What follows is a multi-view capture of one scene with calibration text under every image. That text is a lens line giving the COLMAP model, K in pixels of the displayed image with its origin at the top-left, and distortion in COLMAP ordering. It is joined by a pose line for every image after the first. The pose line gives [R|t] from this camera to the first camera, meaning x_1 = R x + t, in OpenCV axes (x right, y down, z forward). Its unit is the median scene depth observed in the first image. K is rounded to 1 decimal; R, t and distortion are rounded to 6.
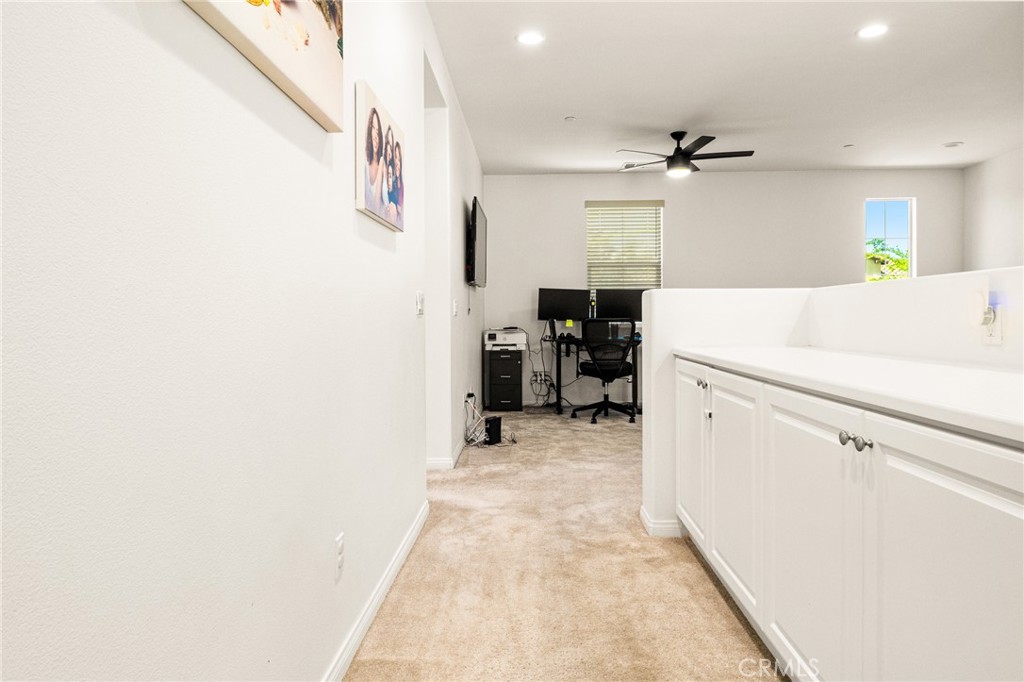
lens RADIAL K [[651.2, 0, 506.4], [0, 651.2, 335.4], [0, 0, 1]] dist [0.003201, -0.004530]
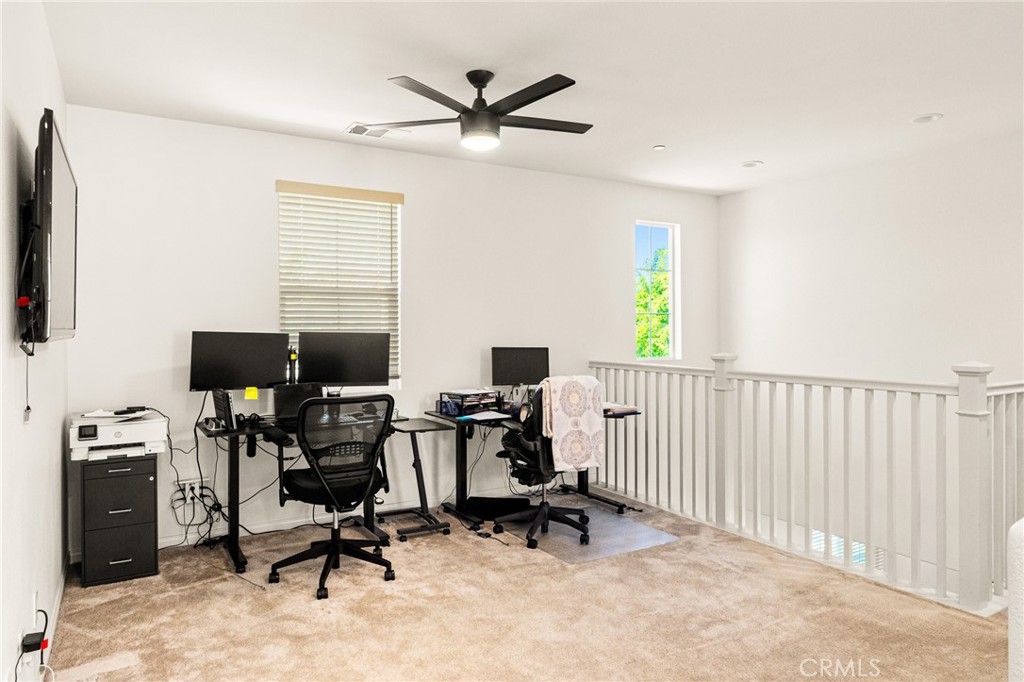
lens RADIAL K [[651.2, 0, 506.4], [0, 651.2, 335.4], [0, 0, 1]] dist [0.003201, -0.004530]
pose [[0.840452, -0.003019, 0.541878, -0.022676], [0.010088, 0.999898, -0.010075, -0.061916], [-0.541792, 0.013933, 0.840397, 0.418968]]
